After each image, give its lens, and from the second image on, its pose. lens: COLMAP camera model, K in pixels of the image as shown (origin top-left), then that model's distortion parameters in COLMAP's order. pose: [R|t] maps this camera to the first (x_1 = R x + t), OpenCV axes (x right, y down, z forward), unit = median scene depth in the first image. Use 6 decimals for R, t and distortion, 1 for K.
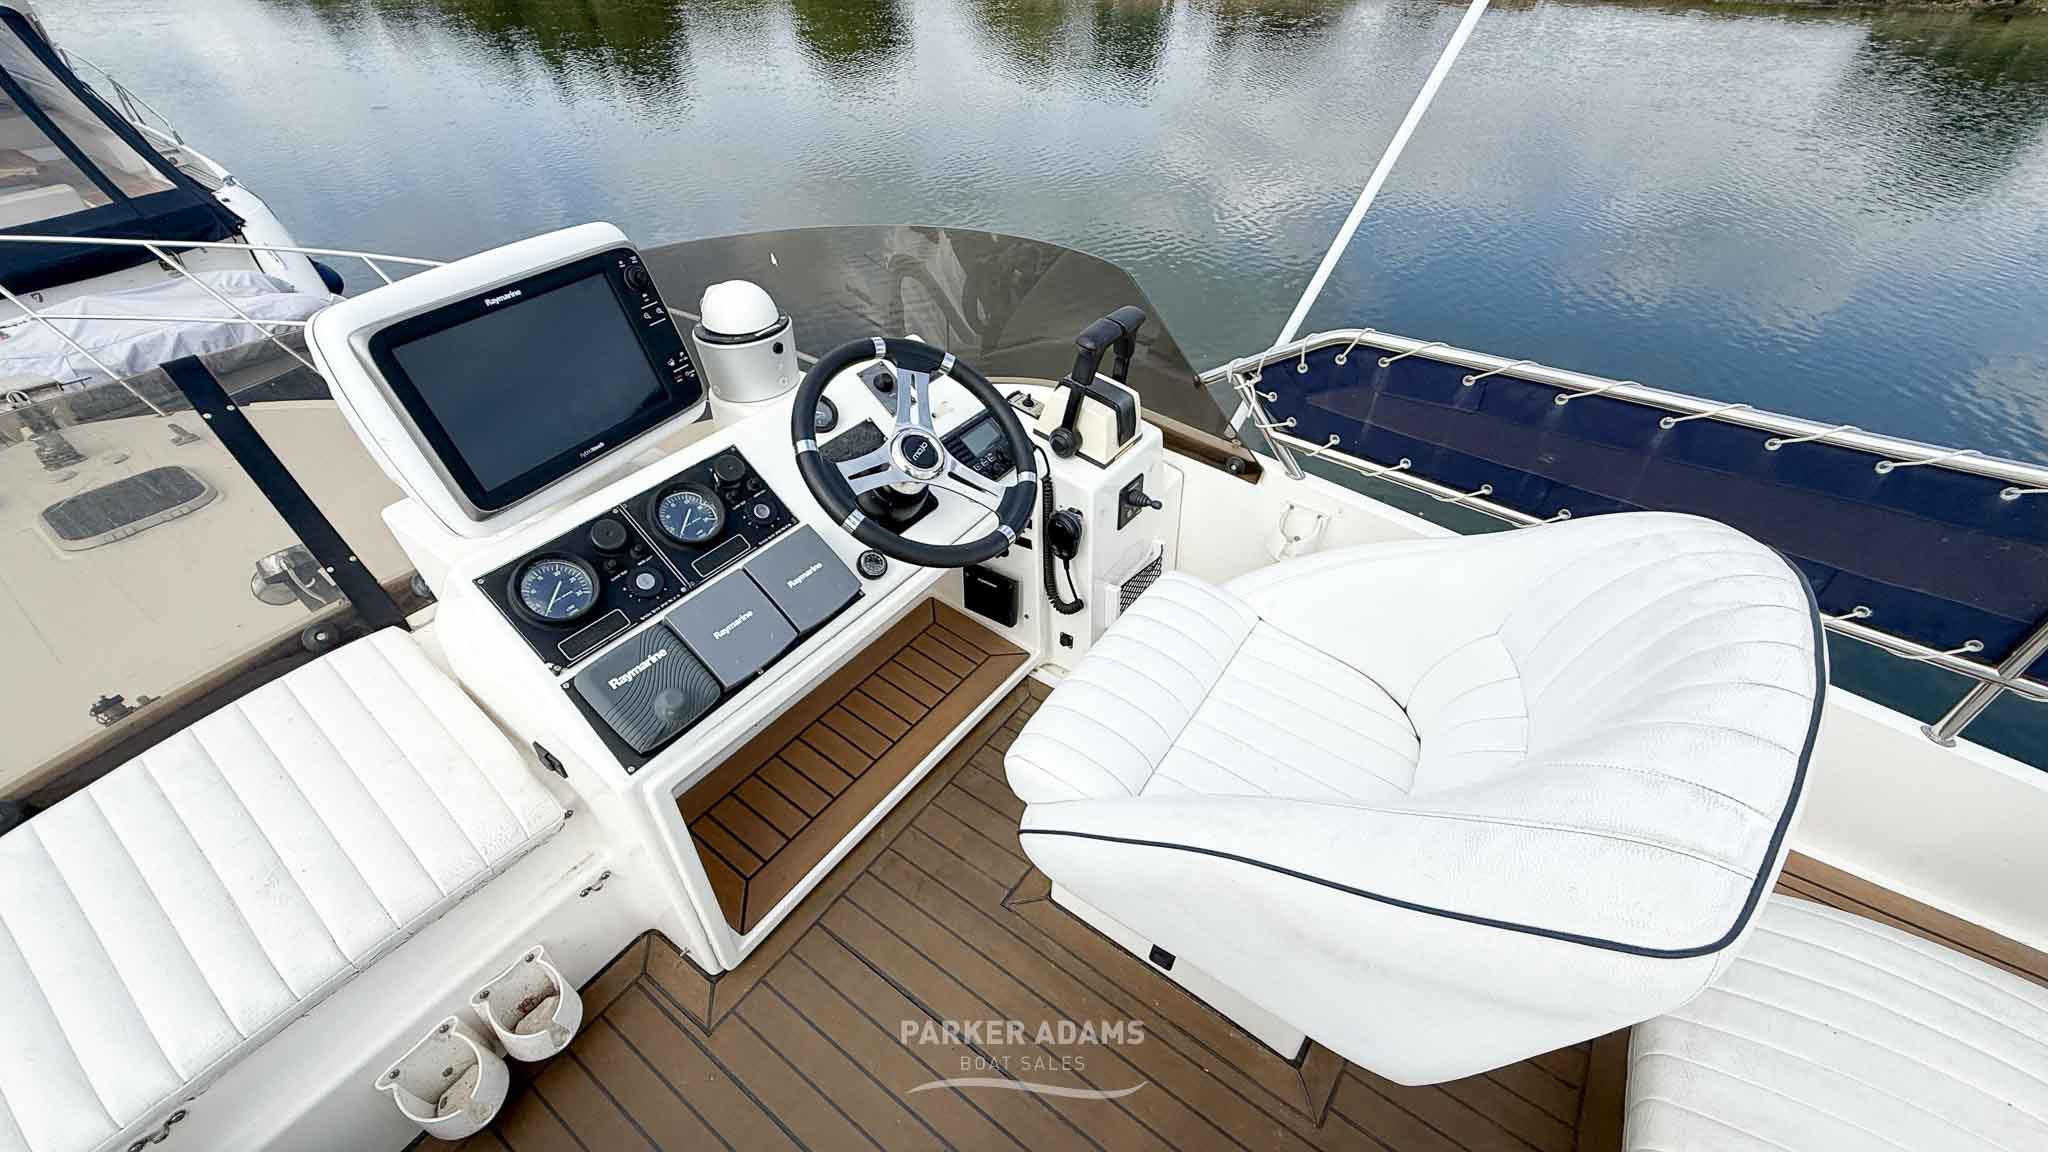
lens RADIAL K [[828.1, 0, 1024.0], [0, 828.1, 576.0], [0, 0, 1]] dist [-0.000246, 0.000011]
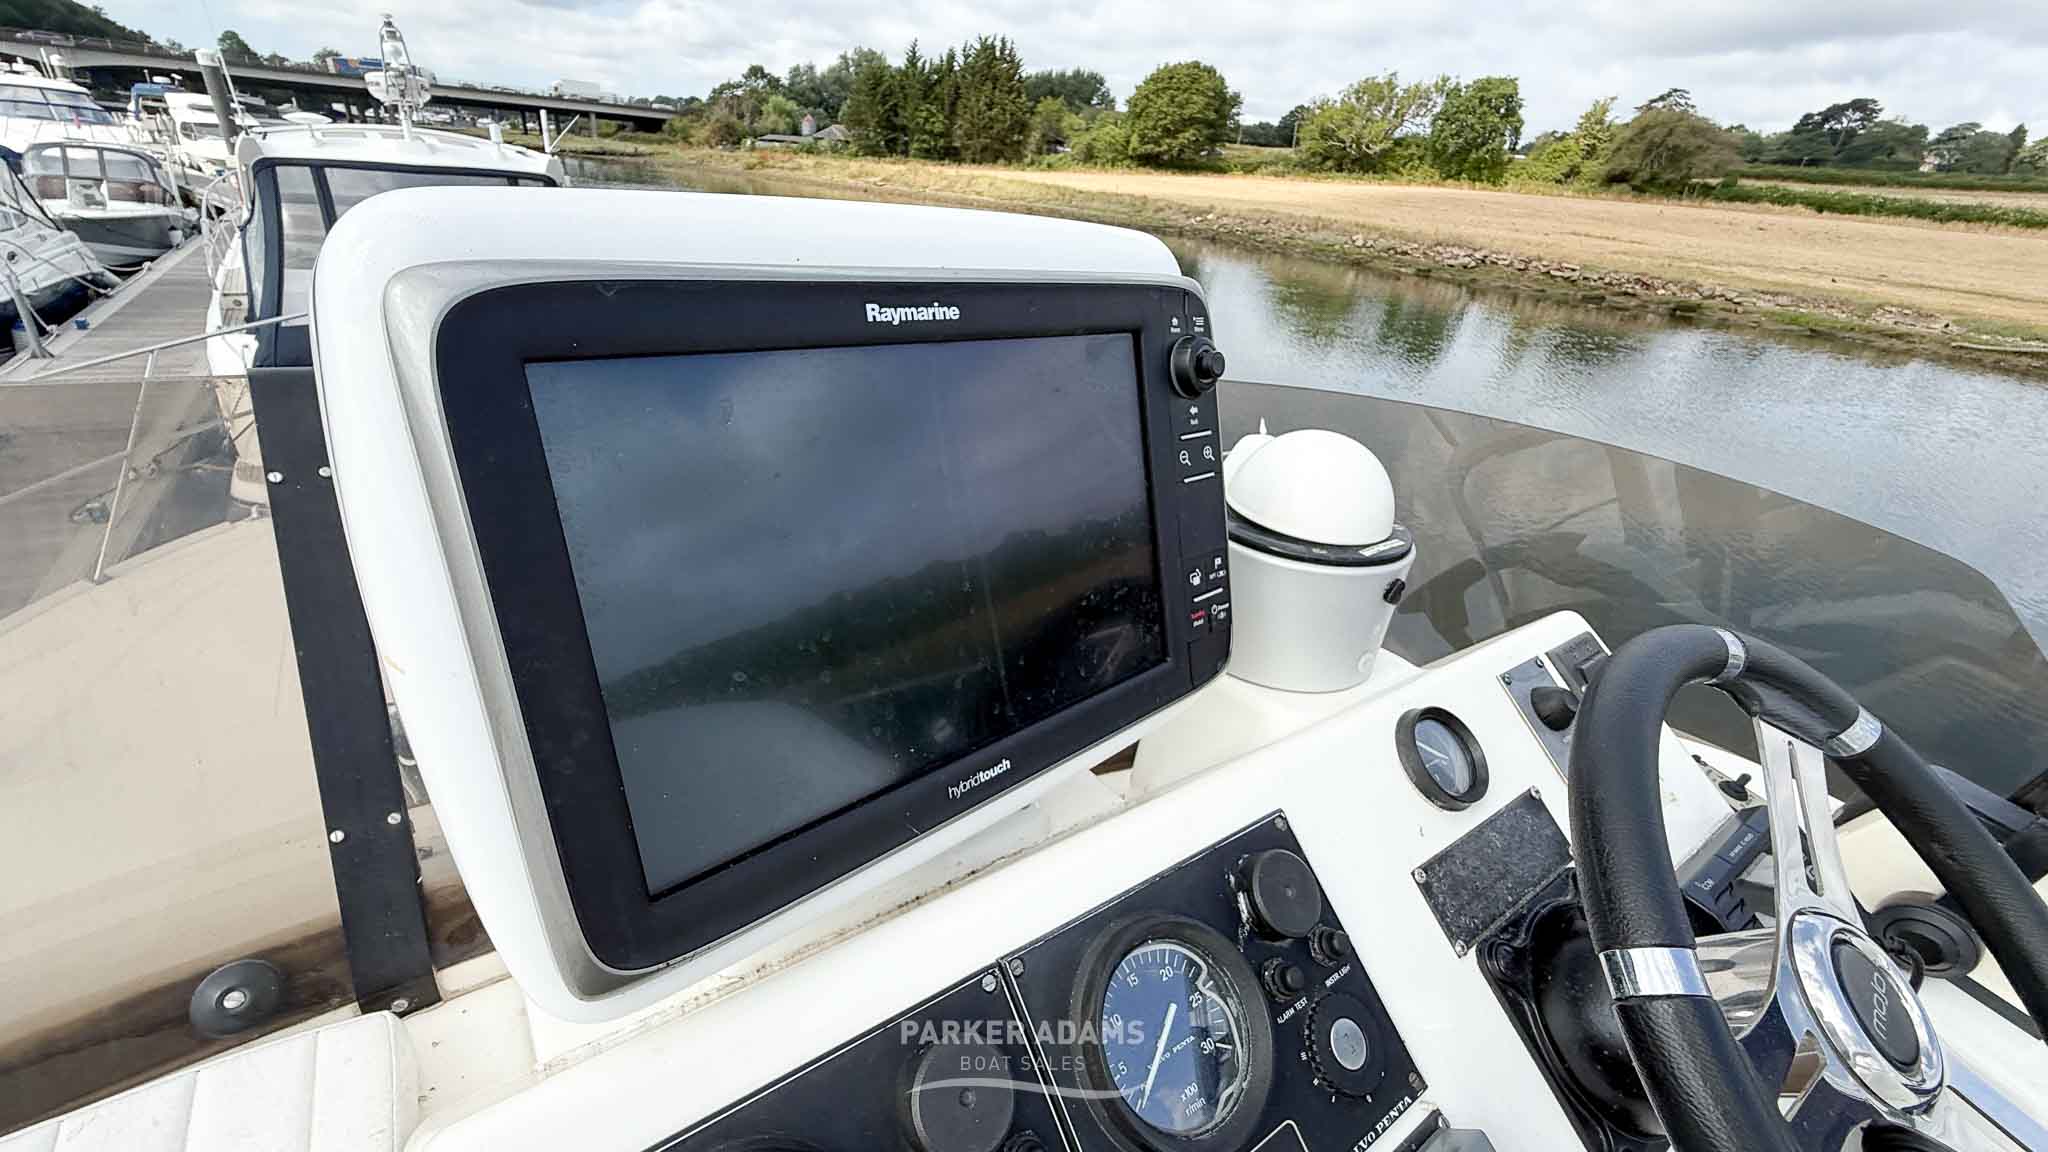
lens RADIAL K [[821.5, 0, 1024.0], [0, 821.5, 576.0], [0, 0, 1]] dist [0.000158, 0.000052]
pose [[0.940857, 0.224586, -0.253671, -0.402762], [-0.280818, 0.935822, -0.213021, -0.150416], [0.189550, 0.271658, 0.943543, 0.608853]]
